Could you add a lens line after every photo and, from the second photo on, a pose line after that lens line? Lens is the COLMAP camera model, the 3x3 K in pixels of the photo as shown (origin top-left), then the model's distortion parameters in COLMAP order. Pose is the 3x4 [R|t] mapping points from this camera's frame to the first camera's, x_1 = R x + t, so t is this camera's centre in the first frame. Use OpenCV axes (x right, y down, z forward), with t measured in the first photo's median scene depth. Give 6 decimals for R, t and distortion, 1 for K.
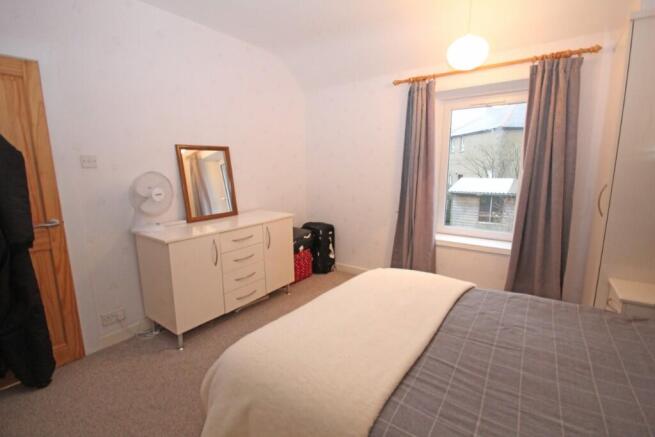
lens RADIAL K [[302.3, 0, 328.5], [0, 302.3, 218.8], [0, 0, 1]] dist [-0.000409, -0.004630]
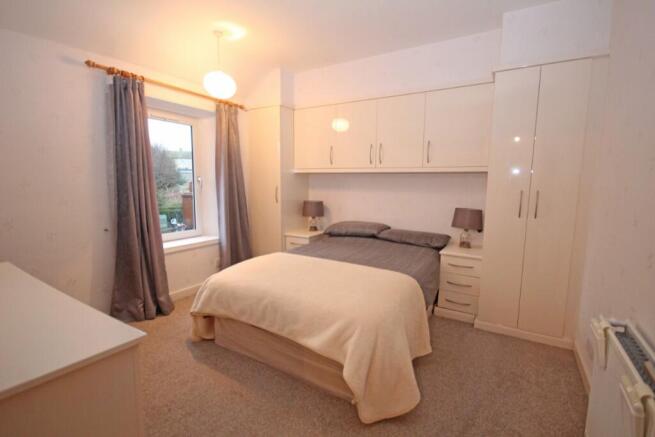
lens RADIAL K [[302.3, 0, 329.1], [0, 302.3, 219.1], [0, 0, 1]] dist [-0.000409, -0.004630]
pose [[-0.075254, -0.118244, 0.990129, -0.686354], [0.152389, 0.979917, 0.128607, -0.072949], [-0.985451, 0.160563, -0.055724, 0.547819]]
